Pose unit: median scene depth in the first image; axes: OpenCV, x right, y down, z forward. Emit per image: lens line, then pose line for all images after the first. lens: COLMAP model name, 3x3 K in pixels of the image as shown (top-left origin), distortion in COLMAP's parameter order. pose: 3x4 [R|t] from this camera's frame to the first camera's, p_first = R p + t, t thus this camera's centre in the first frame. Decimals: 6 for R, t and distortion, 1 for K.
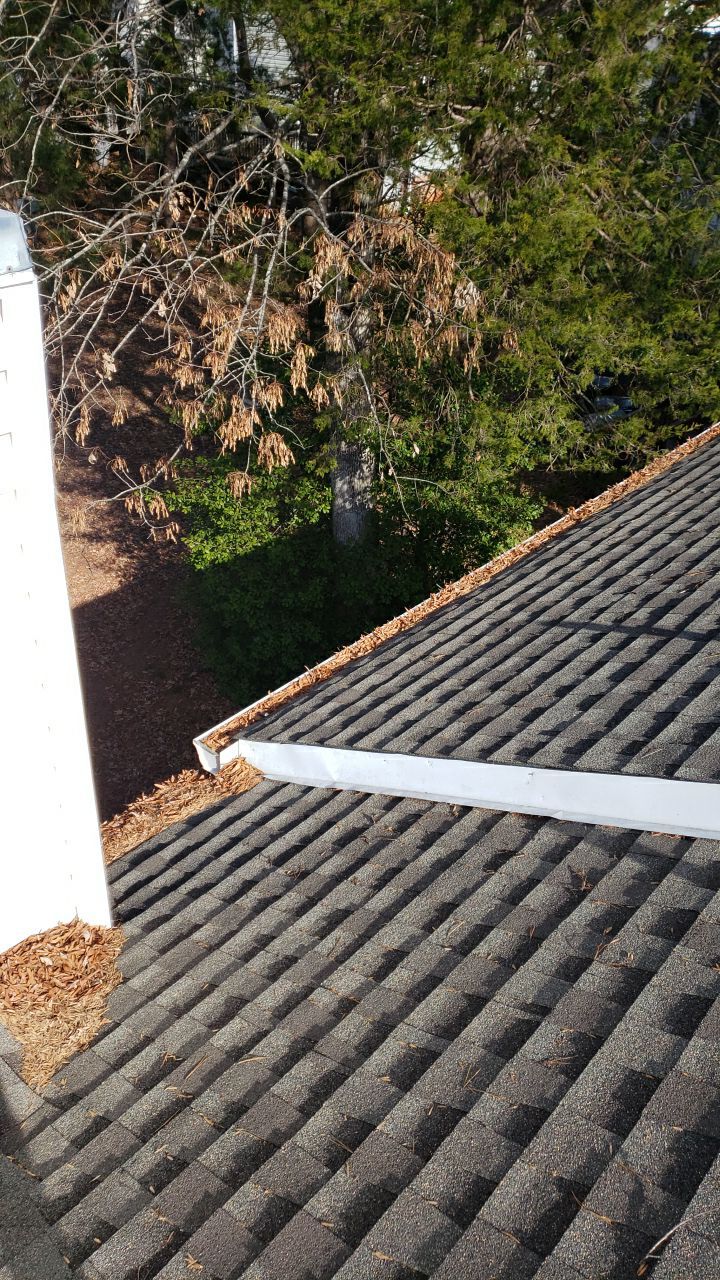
lens RADIAL K [[1134.6, 0, 360.0], [0, 1134.6, 640.0], [0, 0, 1]] dist [0.013725, -0.245823]
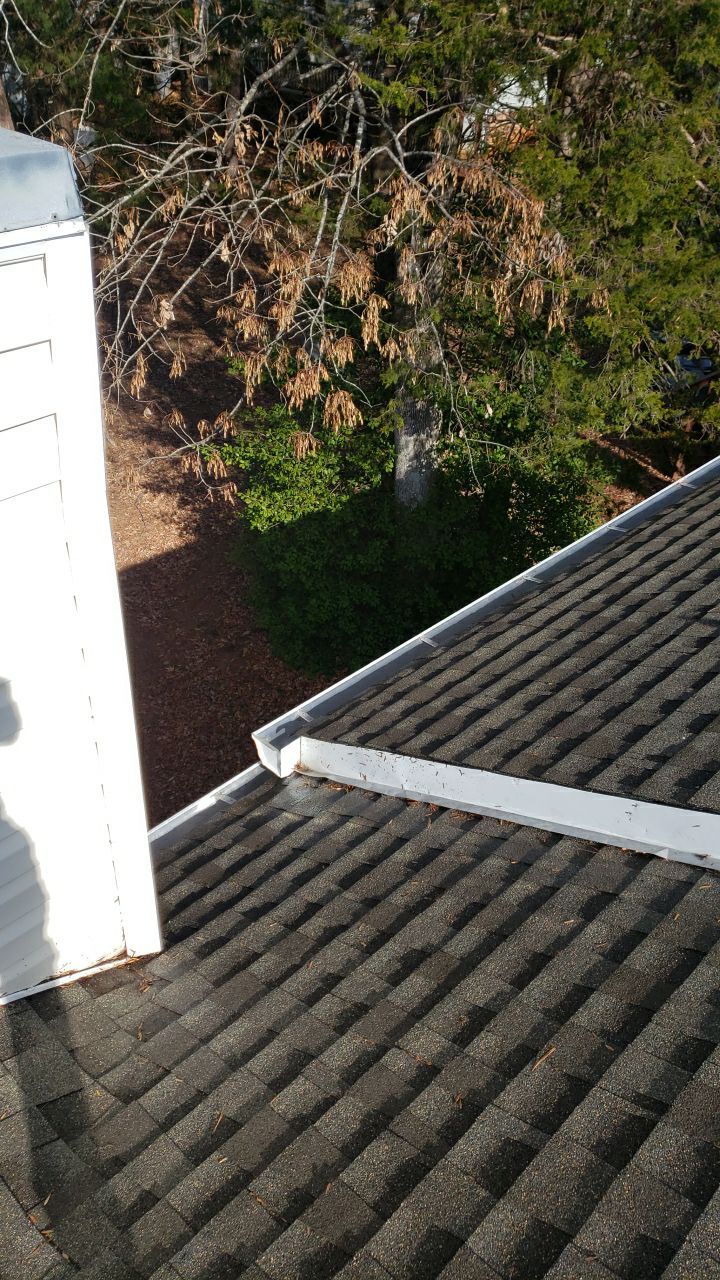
lens RADIAL K [[1091.0, 0, 360.0], [0, 1091.0, 640.0], [0, 0, 1]] dist [0.003380, -0.130284]
pose [[0.998913, 0.032601, -0.033313, -0.030871], [-0.030452, 0.997541, 0.063124, -0.045296], [0.035289, -0.062041, 0.997450, 0.116570]]
